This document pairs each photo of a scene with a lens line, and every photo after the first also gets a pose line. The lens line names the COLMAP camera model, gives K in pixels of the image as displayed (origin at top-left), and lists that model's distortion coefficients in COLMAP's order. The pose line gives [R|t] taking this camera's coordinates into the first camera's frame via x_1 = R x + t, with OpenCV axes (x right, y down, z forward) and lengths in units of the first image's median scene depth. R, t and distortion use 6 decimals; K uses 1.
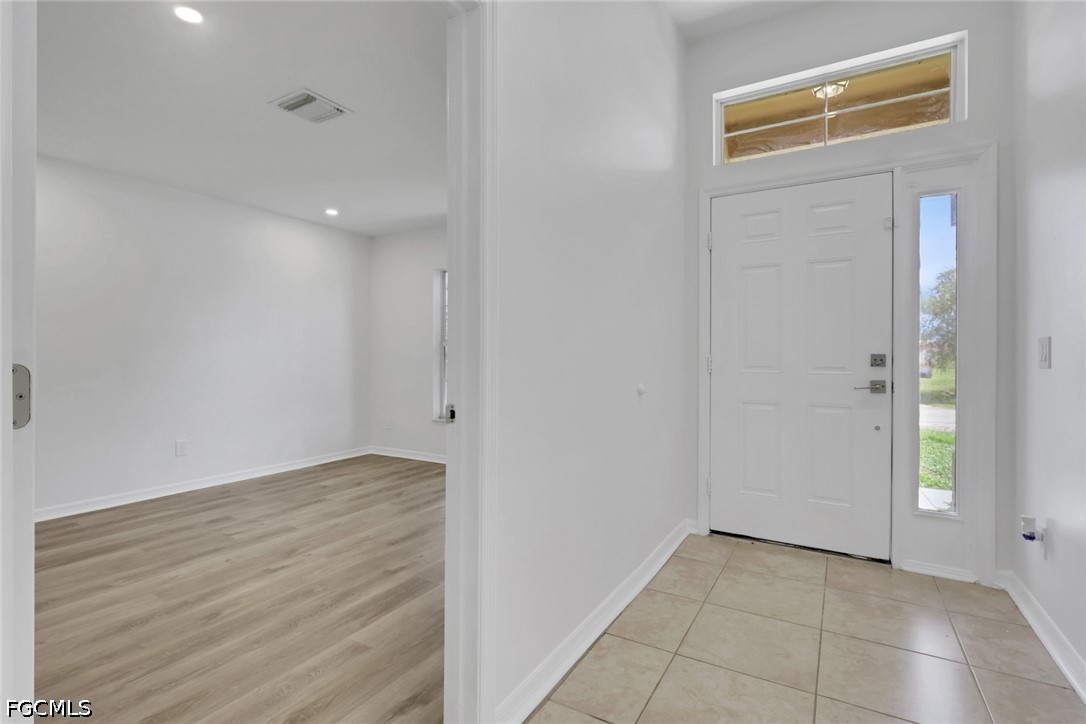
lens RADIAL K [[517.7, 0, 541.2], [0, 517.7, 356.3], [0, 0, 1]] dist [0.001885, -0.000625]
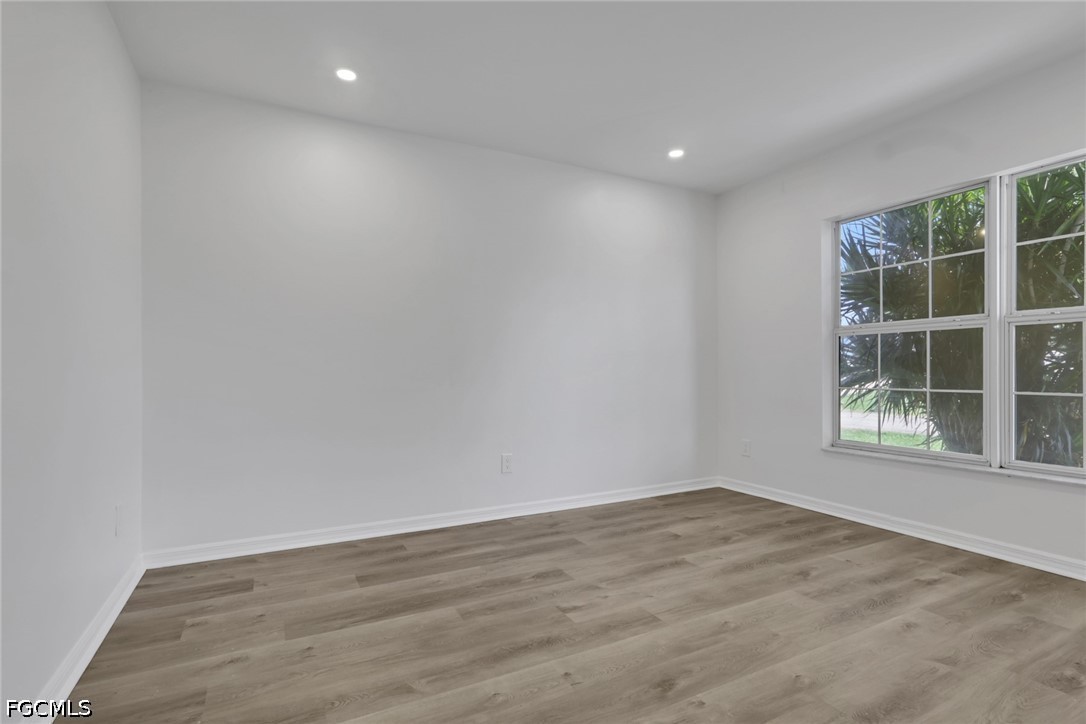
lens RADIAL K [[517.7, 0, 542.2], [0, 517.7, 366.7], [0, 0, 1]] dist [0.001885, -0.000625]
pose [[0.853163, -0.008478, -0.521576, -0.239644], [0.003504, 0.999939, -0.010522, 0.034900], [0.521633, 0.007149, 0.853140, 0.360576]]
